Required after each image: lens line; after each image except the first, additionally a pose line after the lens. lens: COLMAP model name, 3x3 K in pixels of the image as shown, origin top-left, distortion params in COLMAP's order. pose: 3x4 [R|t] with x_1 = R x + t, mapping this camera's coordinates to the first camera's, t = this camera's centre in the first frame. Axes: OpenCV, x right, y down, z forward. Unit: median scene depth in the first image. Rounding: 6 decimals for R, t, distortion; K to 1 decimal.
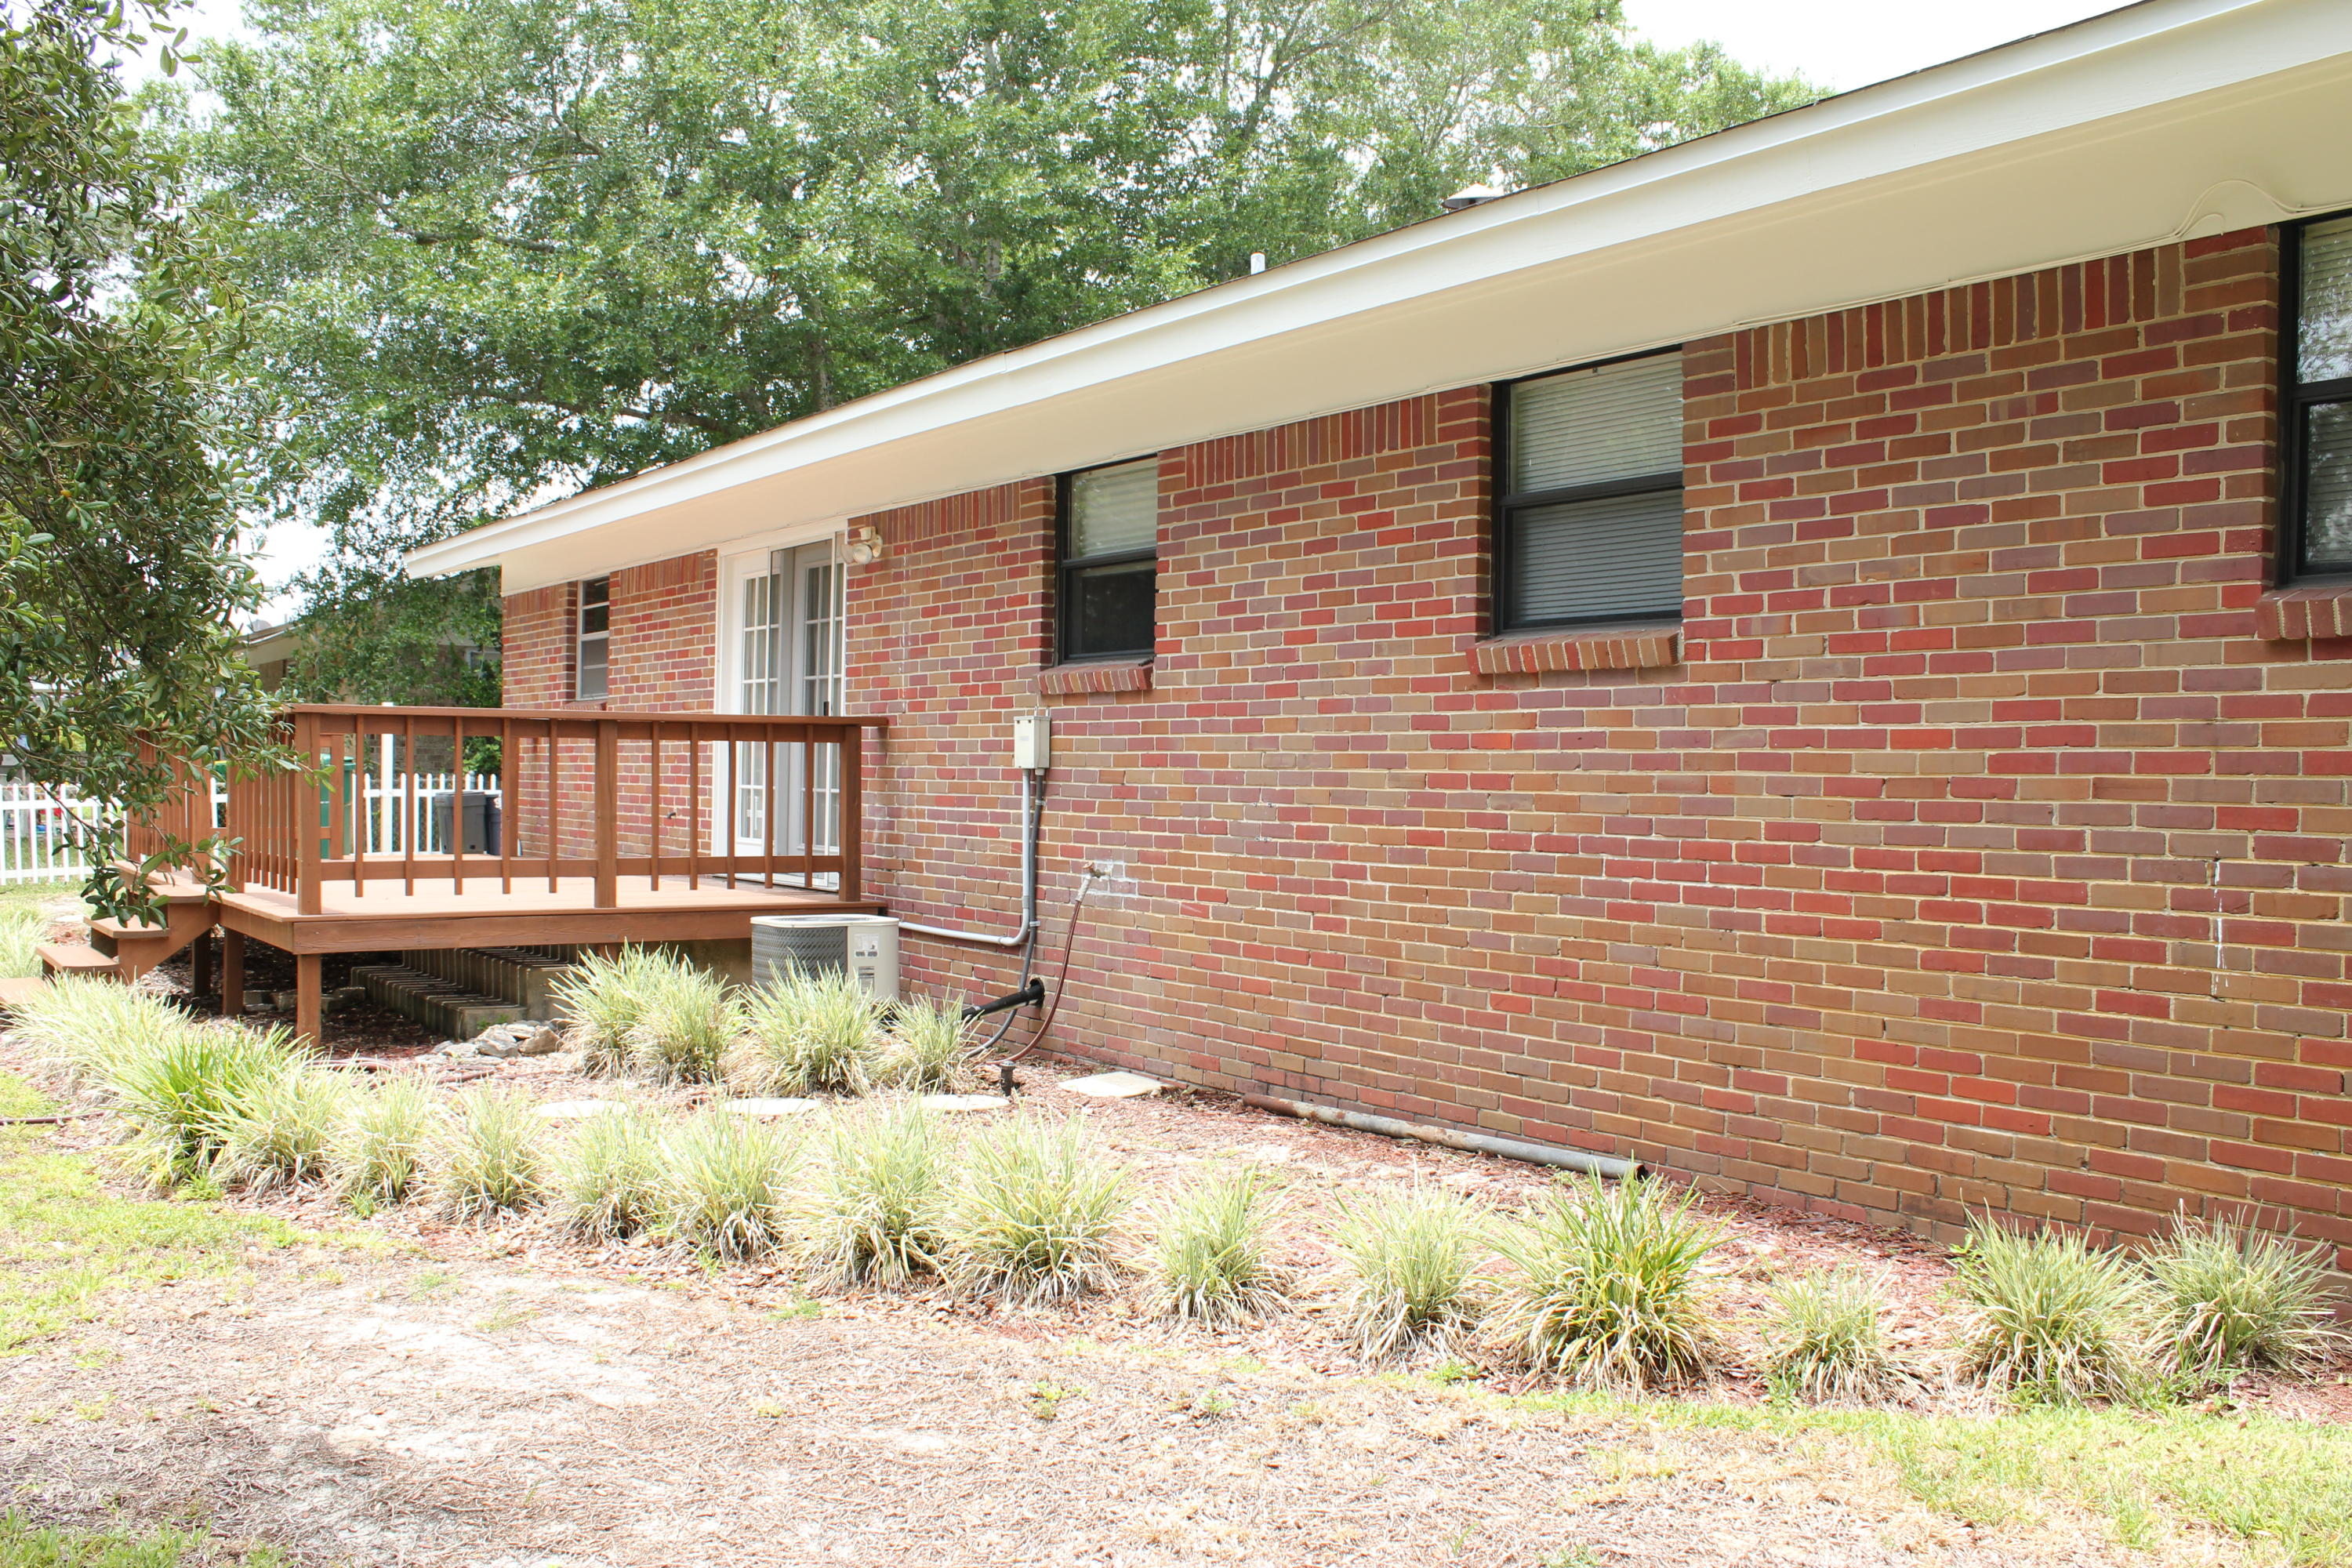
lens RADIAL K [[1956.4, 0, 1161.3], [0, 1956.4, 808.8], [0, 0, 1]] dist [-0.169543, 0.150537]
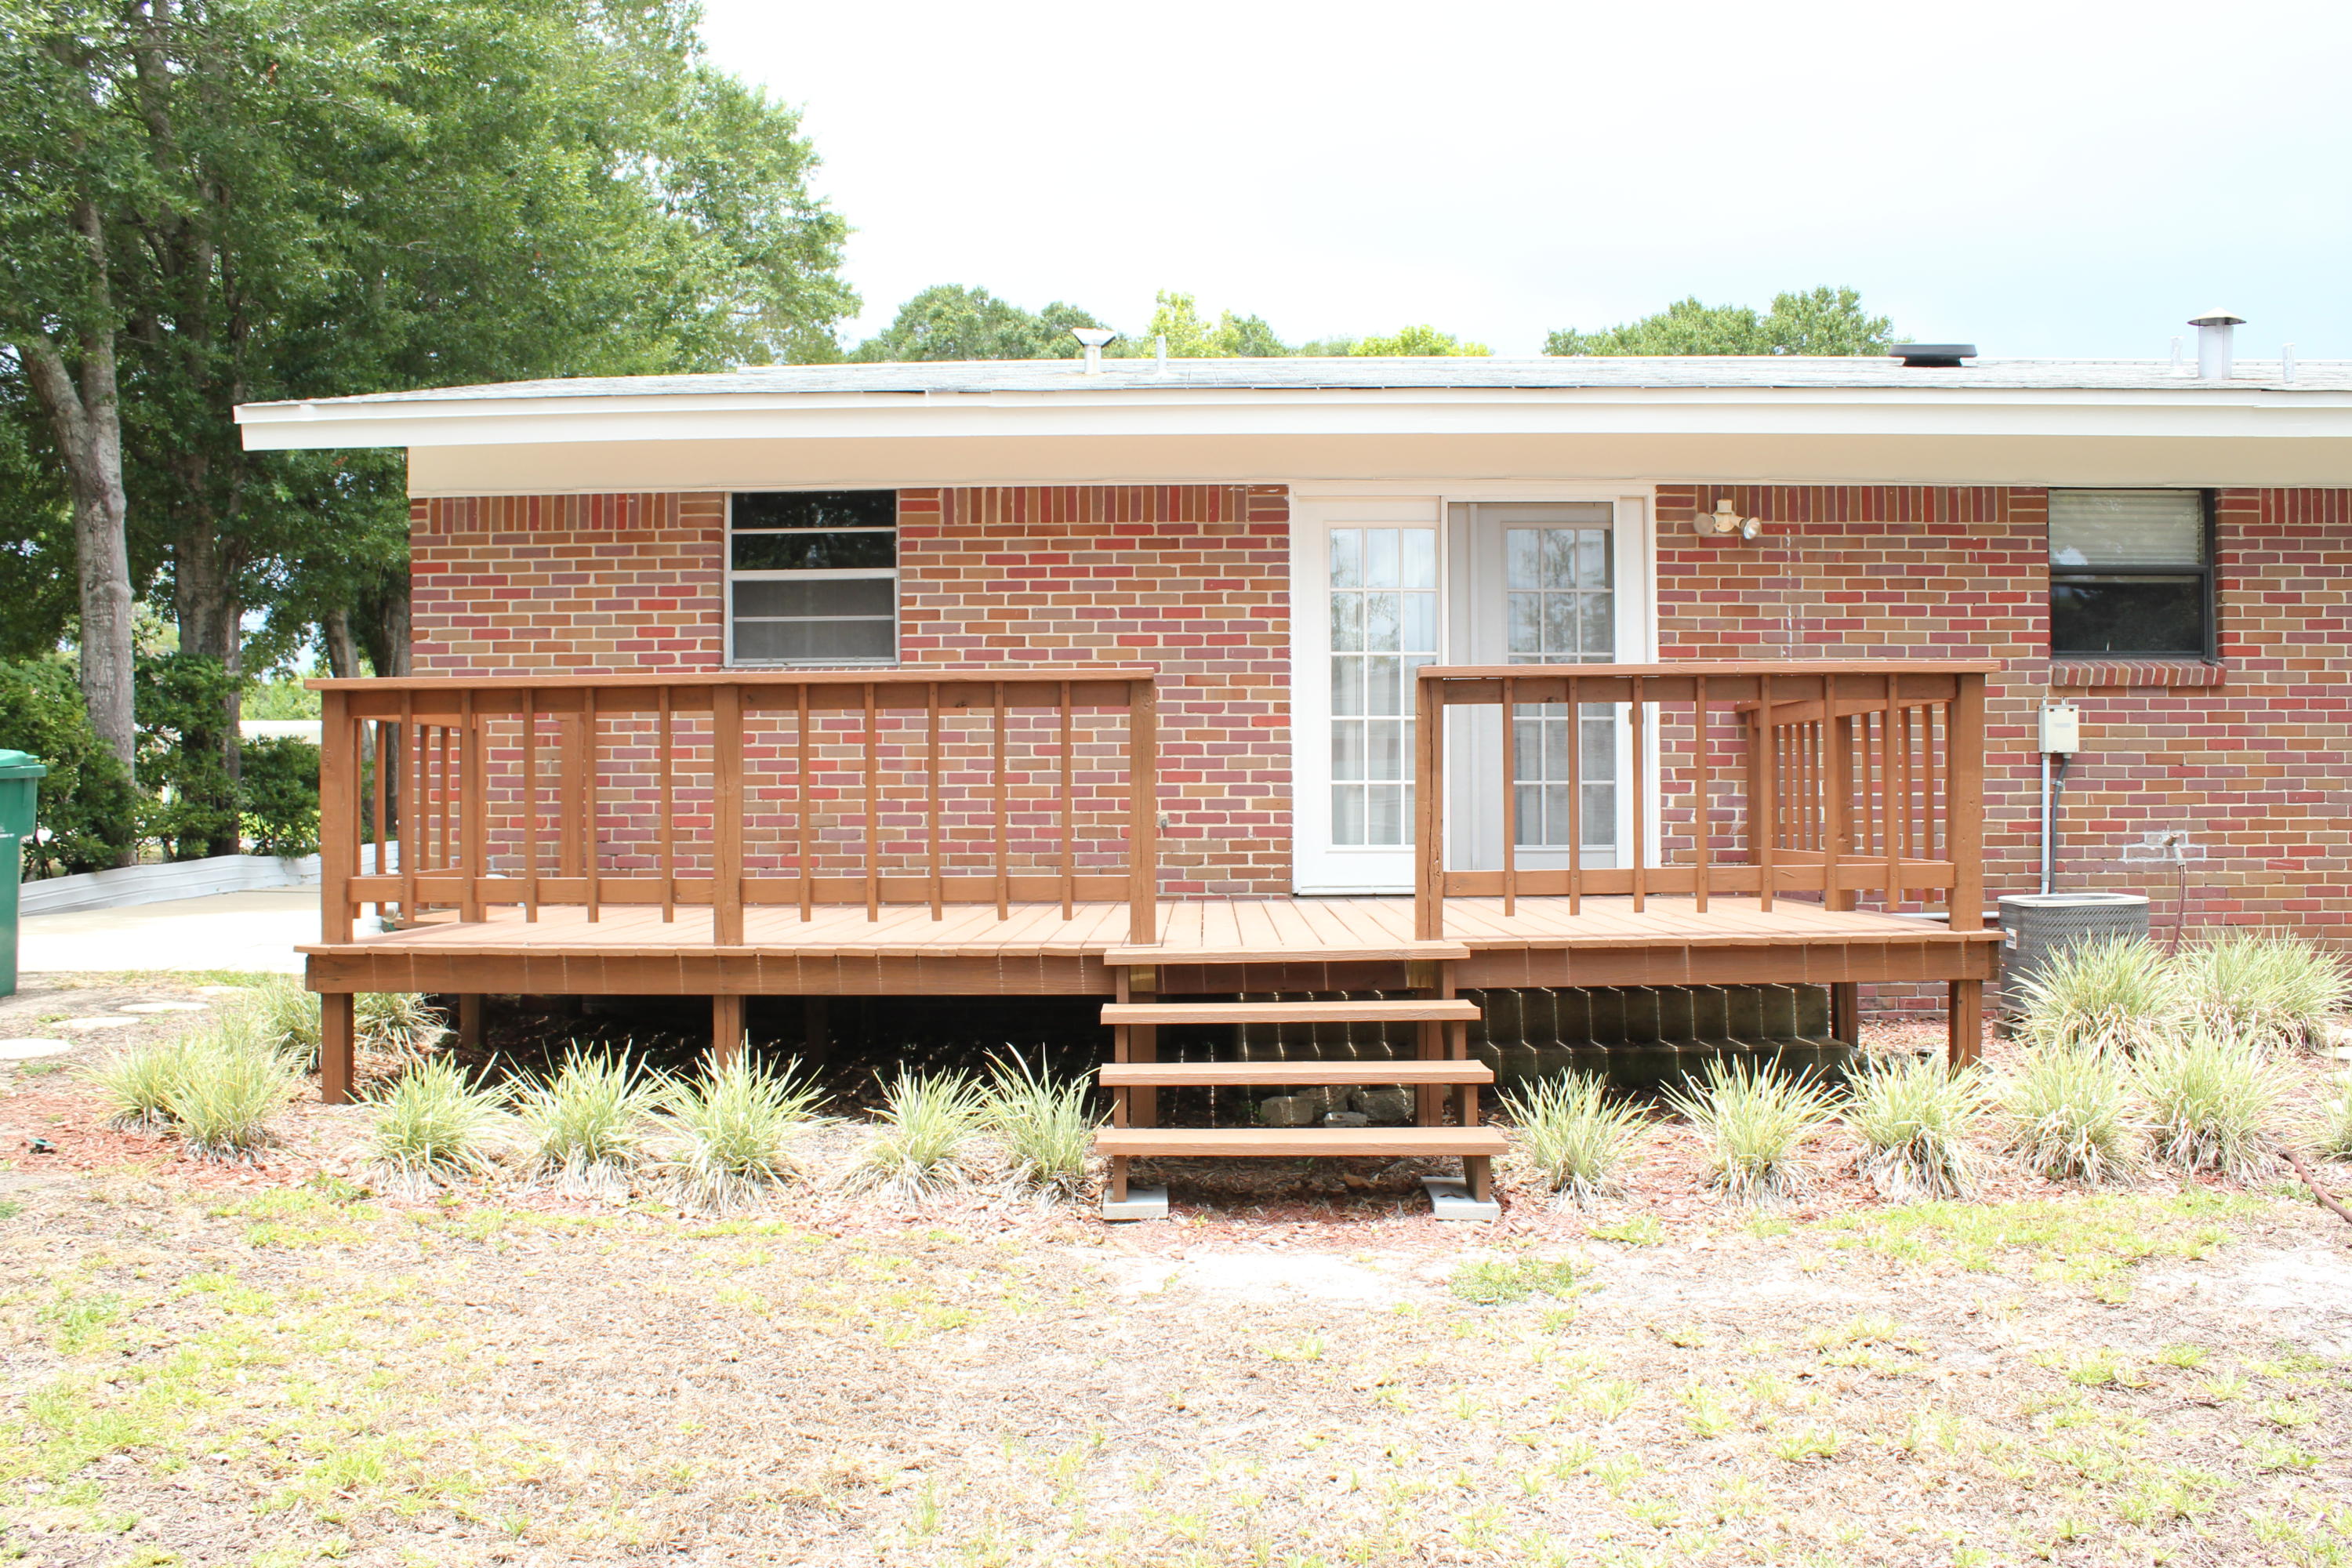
lens RADIAL K [[1956.4, 0, 1161.3], [0, 1956.4, 808.8], [0, 0, 1]] dist [-0.169543, 0.150537]
pose [[0.667402, 0.000258, 0.744697, -0.843058], [0.015750, 0.999771, -0.014461, 0.014044], [-0.744531, 0.021380, 0.667246, 0.462256]]
